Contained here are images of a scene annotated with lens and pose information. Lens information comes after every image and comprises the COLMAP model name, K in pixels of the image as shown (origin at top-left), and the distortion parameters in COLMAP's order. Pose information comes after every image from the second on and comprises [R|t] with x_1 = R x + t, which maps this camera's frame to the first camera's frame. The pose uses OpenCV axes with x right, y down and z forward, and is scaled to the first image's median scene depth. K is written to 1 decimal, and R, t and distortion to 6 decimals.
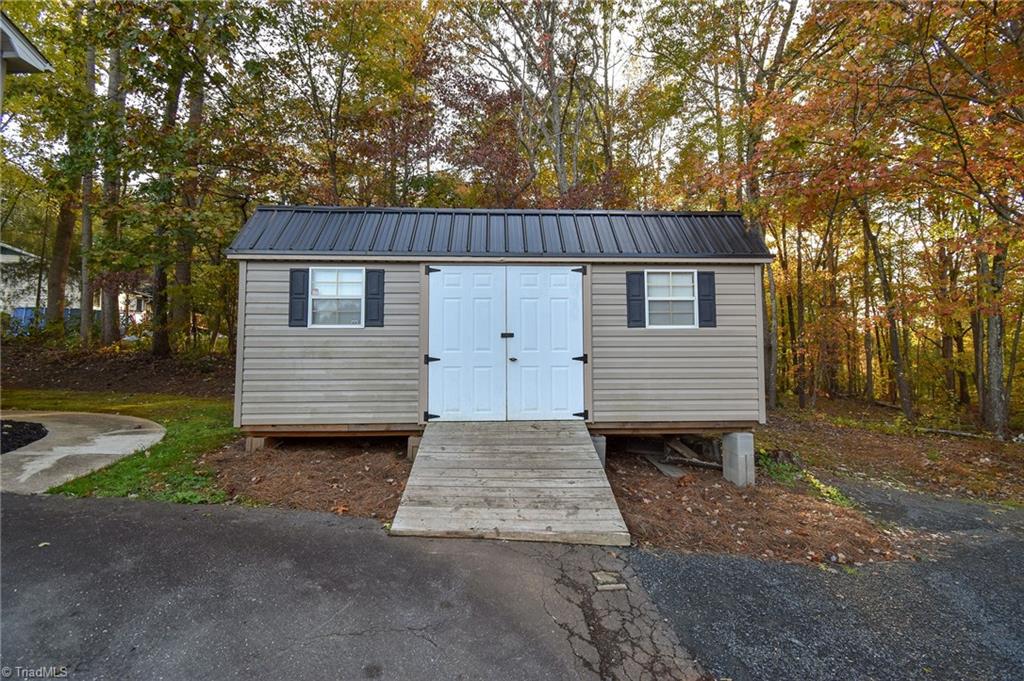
lens RADIAL K [[450.1, 0, 512.0], [0, 450.1, 340.5], [0, 0, 1]] dist [0.020512, -0.027025]
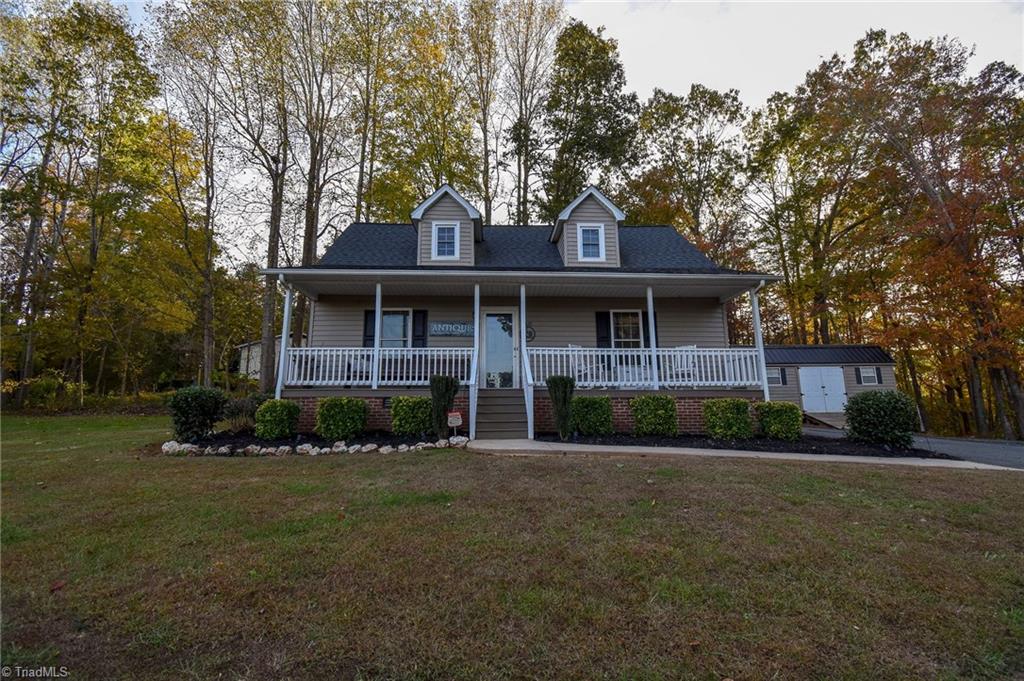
lens RADIAL K [[450.1, 0, 512.0], [0, 450.1, 340.5], [0, 0, 1]] dist [0.020512, -0.027025]
pose [[0.999979, -0.006524, -0.000342, -2.239175], [0.006434, 0.992507, -0.122022, 0.038113], [0.001136, 0.122017, 0.992527, -2.292784]]
